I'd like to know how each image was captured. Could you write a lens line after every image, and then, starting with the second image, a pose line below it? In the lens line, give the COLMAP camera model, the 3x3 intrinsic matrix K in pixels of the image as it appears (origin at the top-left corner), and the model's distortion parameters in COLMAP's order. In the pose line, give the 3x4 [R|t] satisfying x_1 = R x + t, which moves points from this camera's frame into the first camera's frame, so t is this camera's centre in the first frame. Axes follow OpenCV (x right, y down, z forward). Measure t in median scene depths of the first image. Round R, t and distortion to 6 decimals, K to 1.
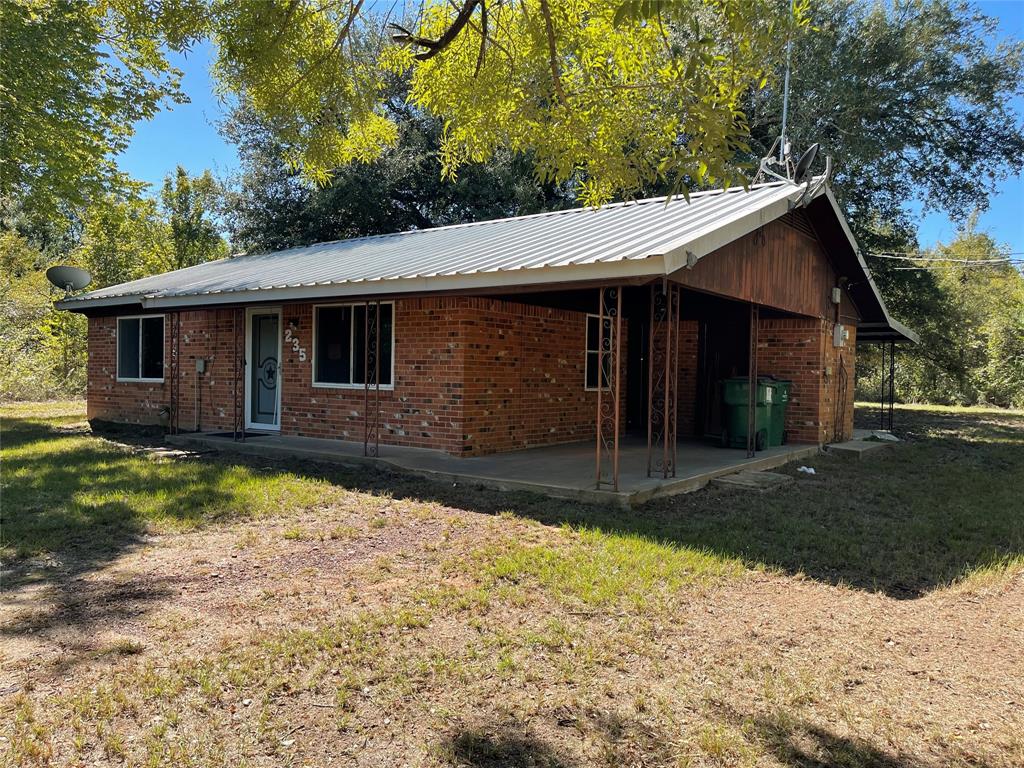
lens RADIAL K [[775.1, 0, 517.3], [0, 775.1, 388.4], [0, 0, 1]] dist [0.070983, -0.059569]
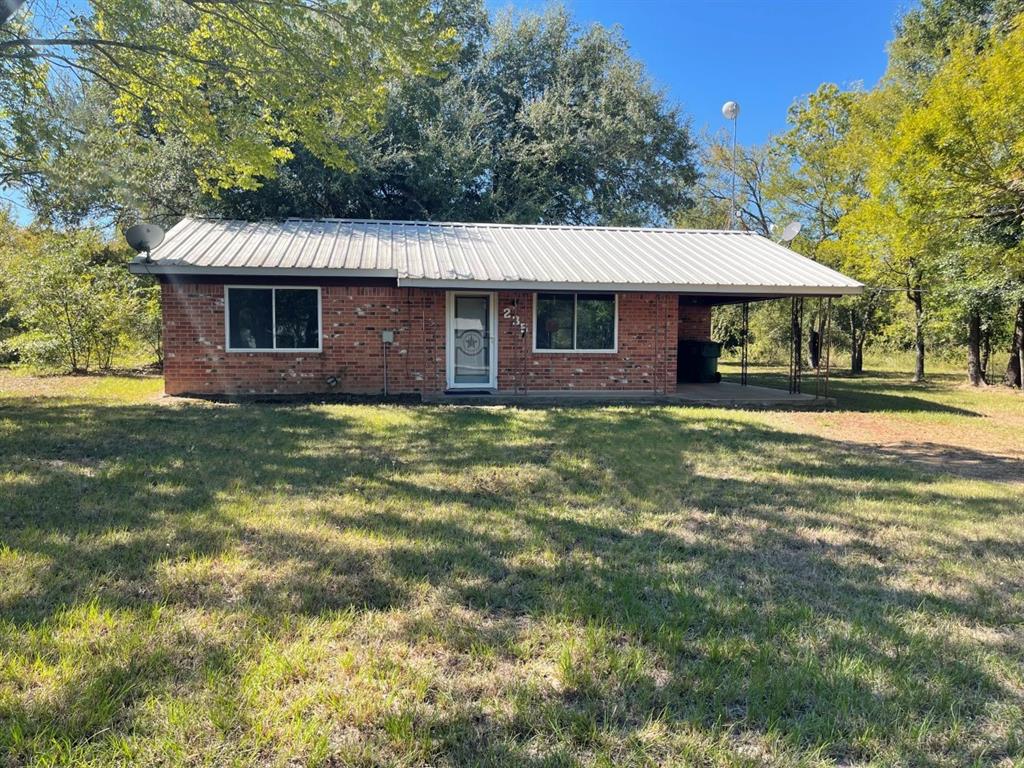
lens RADIAL K [[775.1, 0, 512.1], [0, 775.1, 383.4], [0, 0, 1]] dist [0.070983, -0.059569]
pose [[0.702386, -0.047553, 0.710206, -1.340900], [0.018935, 0.998661, 0.048140, -0.014639], [-0.711544, -0.020365, 0.702346, 0.103615]]
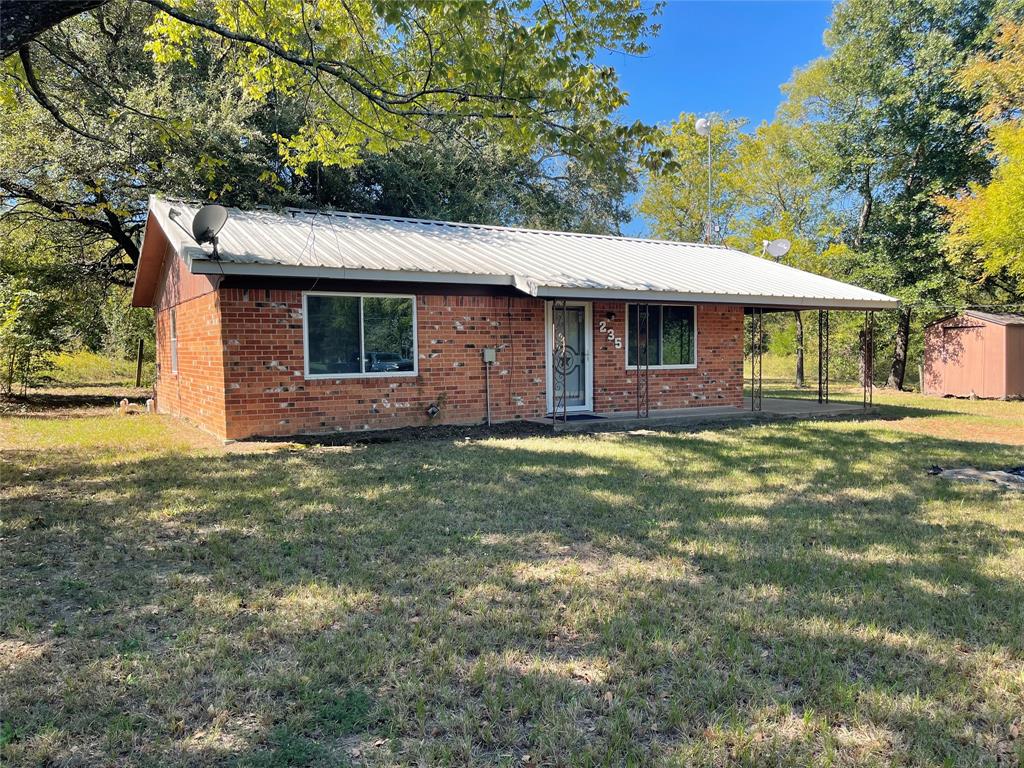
lens RADIAL K [[775.1, 0, 517.9], [0, 775.1, 390.6], [0, 0, 1]] dist [0.070983, -0.059569]
pose [[0.375637, -0.062565, 0.924653, -1.571290], [0.035856, 0.997953, 0.052958, -0.042762], [-0.926073, 0.013262, 0.377111, 0.764216]]
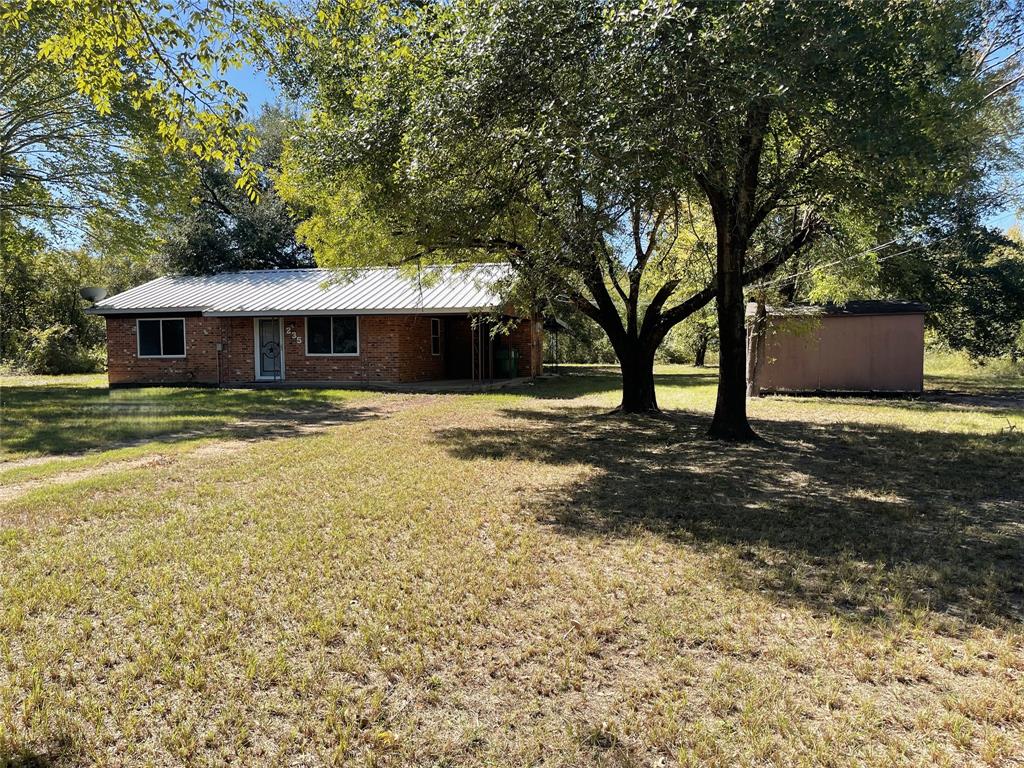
lens RADIAL K [[775.1, 0, 508.8], [0, 775.1, 384.0], [0, 0, 1]] dist [0.070983, -0.059569]
pose [[0.919094, -0.040385, 0.391963, -0.625942], [0.031019, 0.999062, 0.030200, 0.028258], [-0.392815, -0.015598, 0.919485, -1.161802]]
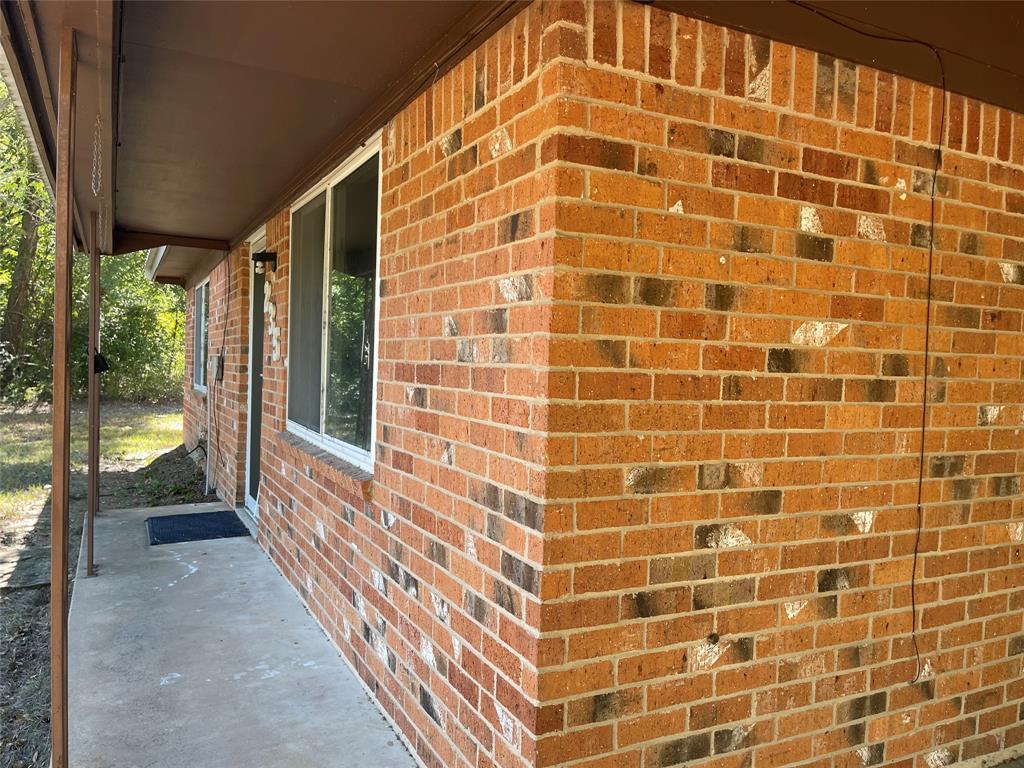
lens RADIAL K [[775.1, 0, 517.1], [0, 775.1, 386.4], [0, 0, 1]] dist [0.070983, -0.059569]
pose [[0.896991, 0.025561, -0.441309, 0.000016], [-0.024948, 0.999663, 0.007194, -0.031078], [0.441344, 0.004557, 0.897327, 0.778151]]
